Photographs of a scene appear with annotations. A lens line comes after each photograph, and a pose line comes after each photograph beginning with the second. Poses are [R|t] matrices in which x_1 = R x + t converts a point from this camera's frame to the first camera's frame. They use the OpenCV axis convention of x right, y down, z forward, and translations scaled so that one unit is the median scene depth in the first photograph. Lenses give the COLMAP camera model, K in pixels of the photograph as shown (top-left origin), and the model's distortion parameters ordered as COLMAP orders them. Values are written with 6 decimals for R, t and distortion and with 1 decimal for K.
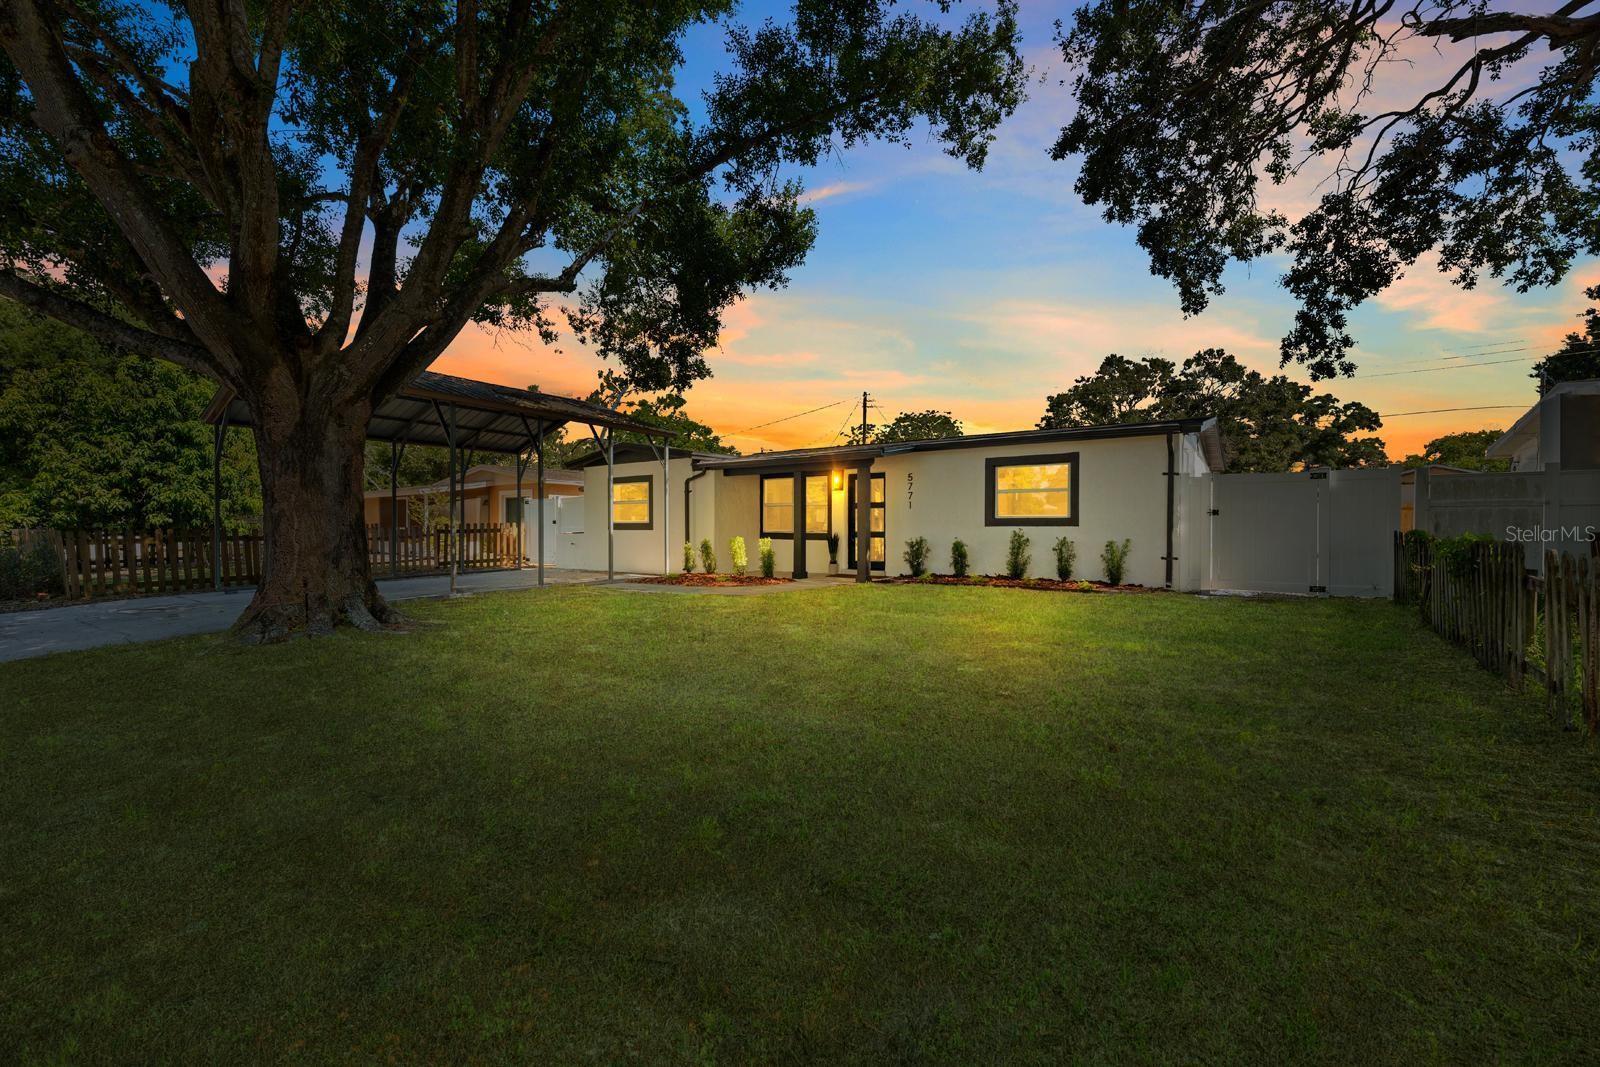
lens RADIAL K [[646.2, 0, 802.3], [0, 646.2, 550.3], [0, 0, 1]] dist [0.002068, 0.000148]
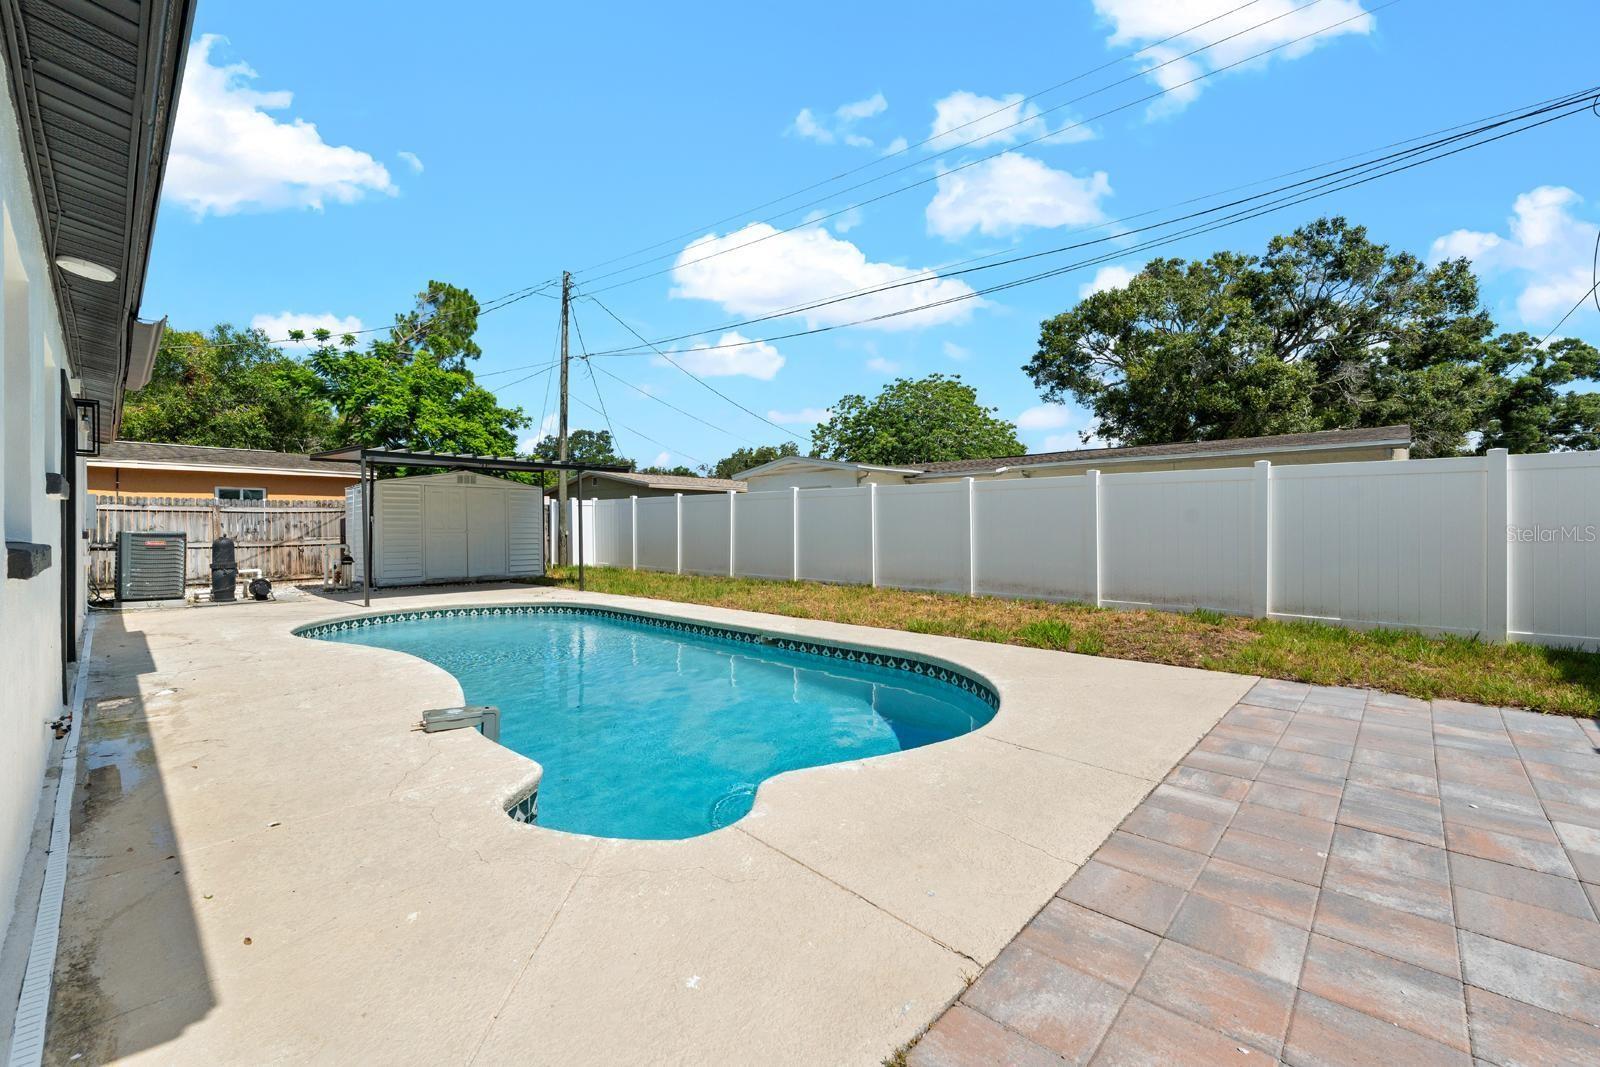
lens RADIAL K [[643.6, 0, 799.6], [0, 643.6, 537.3], [0, 0, 1]] dist [-0.000118, -0.000092]
pose [[0.989744, 0.000576, -0.142849, 0.182448], [-0.002646, 0.999894, -0.014306, -0.011634], [0.142825, 0.014538, 0.989641, 0.264840]]
